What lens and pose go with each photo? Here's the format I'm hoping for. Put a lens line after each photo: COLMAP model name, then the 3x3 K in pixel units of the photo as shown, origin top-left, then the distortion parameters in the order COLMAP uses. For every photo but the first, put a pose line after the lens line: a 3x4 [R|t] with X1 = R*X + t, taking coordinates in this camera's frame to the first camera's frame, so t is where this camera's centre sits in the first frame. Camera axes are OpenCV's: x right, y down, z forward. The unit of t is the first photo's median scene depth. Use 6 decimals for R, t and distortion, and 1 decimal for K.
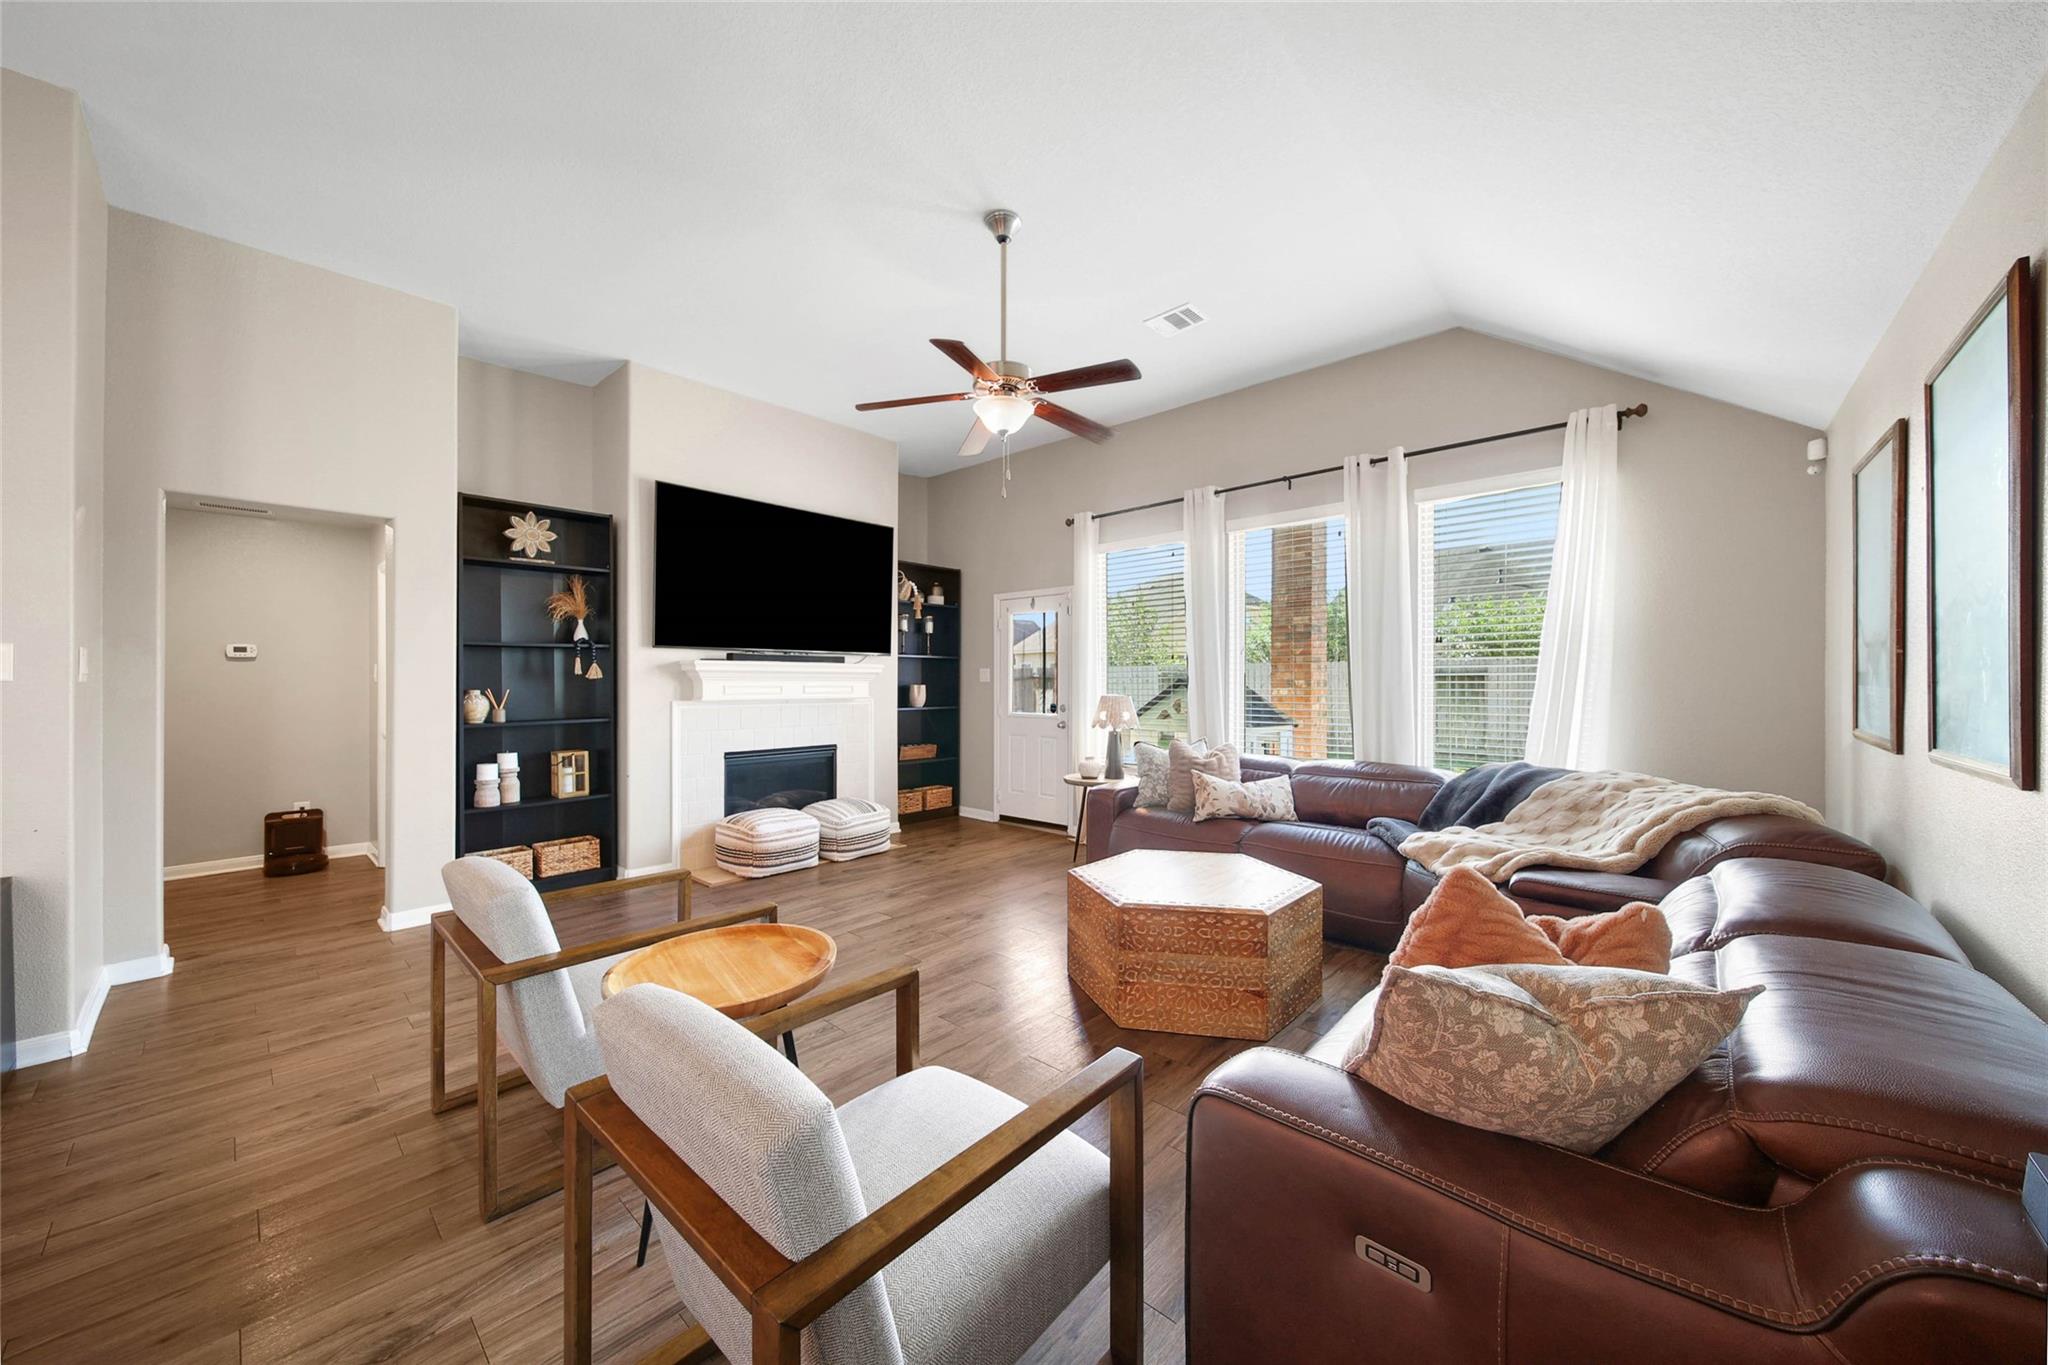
lens RADIAL K [[728.1, 0, 1044.9], [0, 728.1, 686.2], [0, 0, 1]] dist [-0.001755, -0.001906]
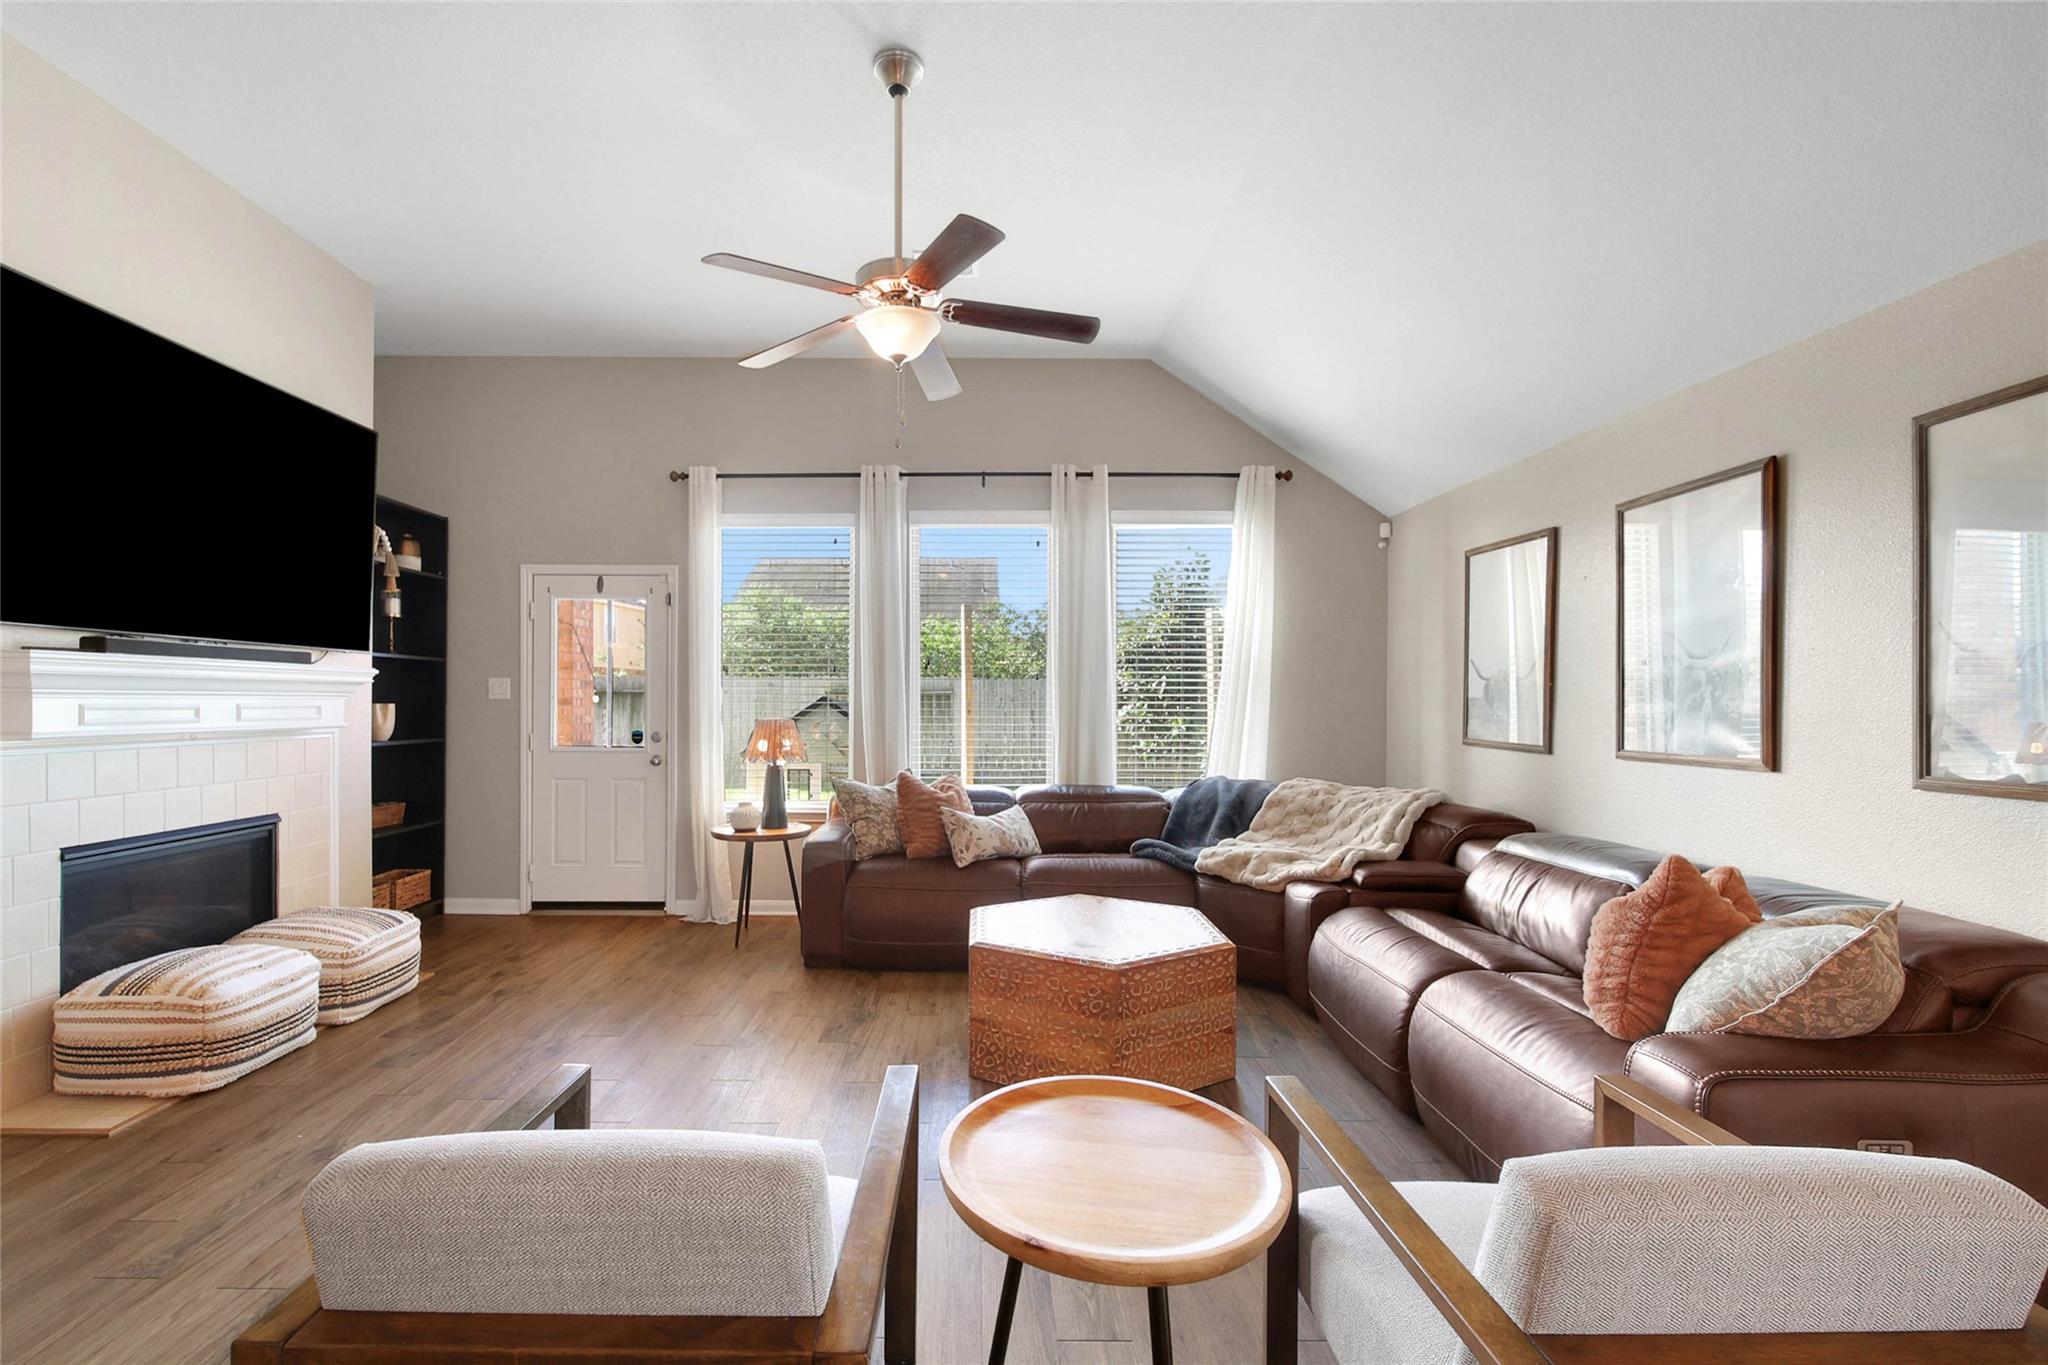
lens RADIAL K [[881.9, 0, 973.1], [0, 881.9, 708.3], [0, 0, 1]] dist [-0.003233, -0.000130]
pose [[0.746328, -0.001771, 0.665576, -0.419986], [-0.001820, 0.999987, 0.004702, -0.002978], [-0.665576, -0.004720, 0.746315, 0.209176]]
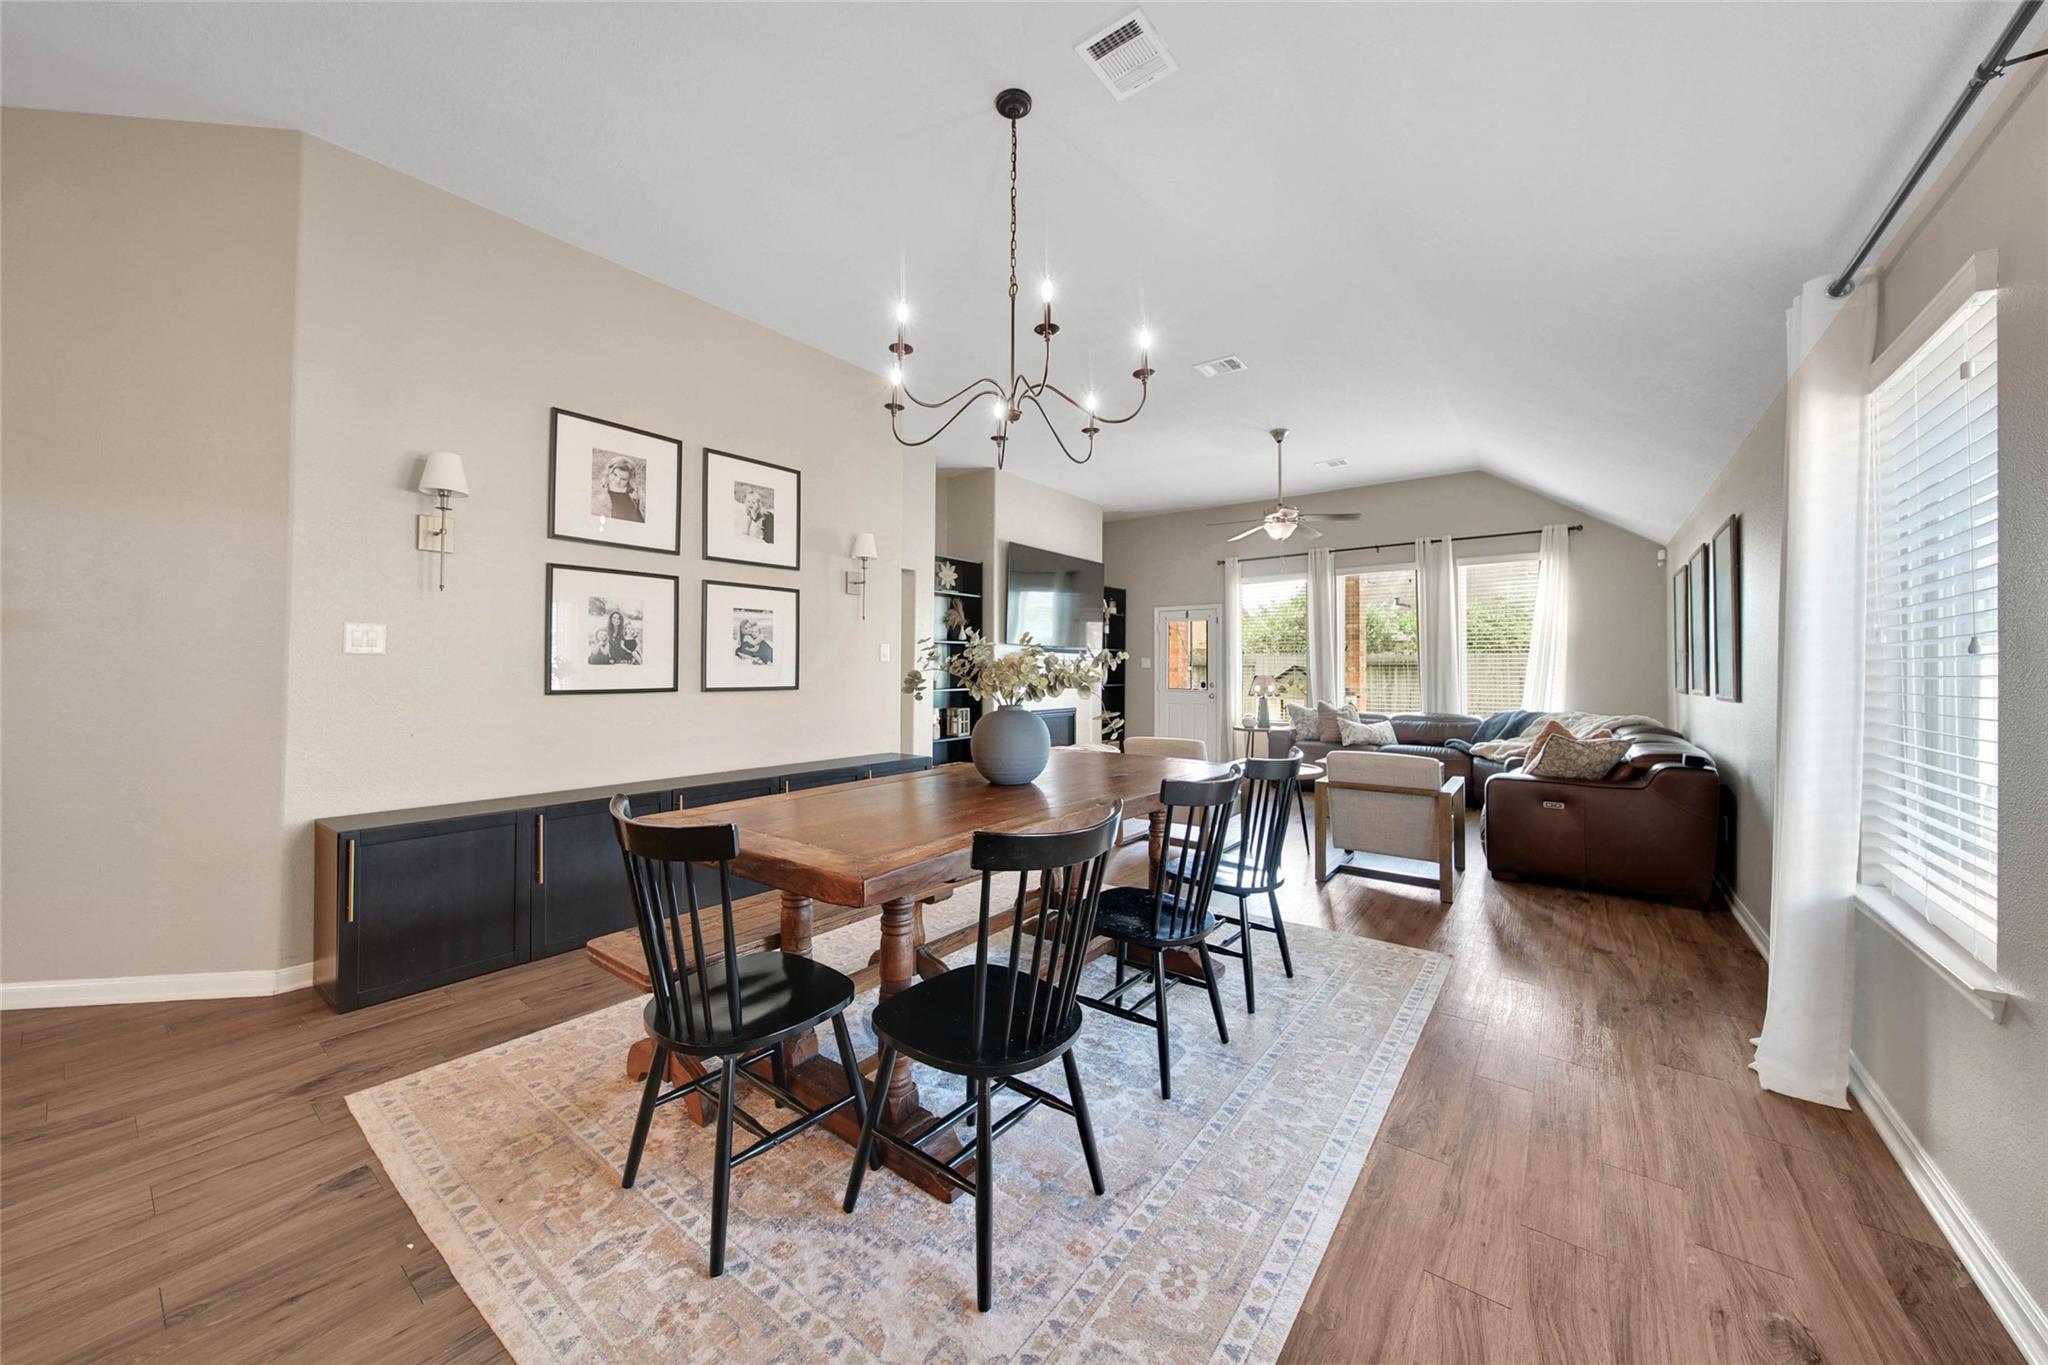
lens RADIAL K [[752.1, 0, 1030.8], [0, 752.1, 658.1], [0, 0, 1]] dist [0.000989, 0.000057]
pose [[0.995517, 0.005602, 0.094420, -0.659139], [-0.003458, 0.999733, -0.022852, 0.016005], [-0.094523, 0.022423, 0.995270, -0.682346]]
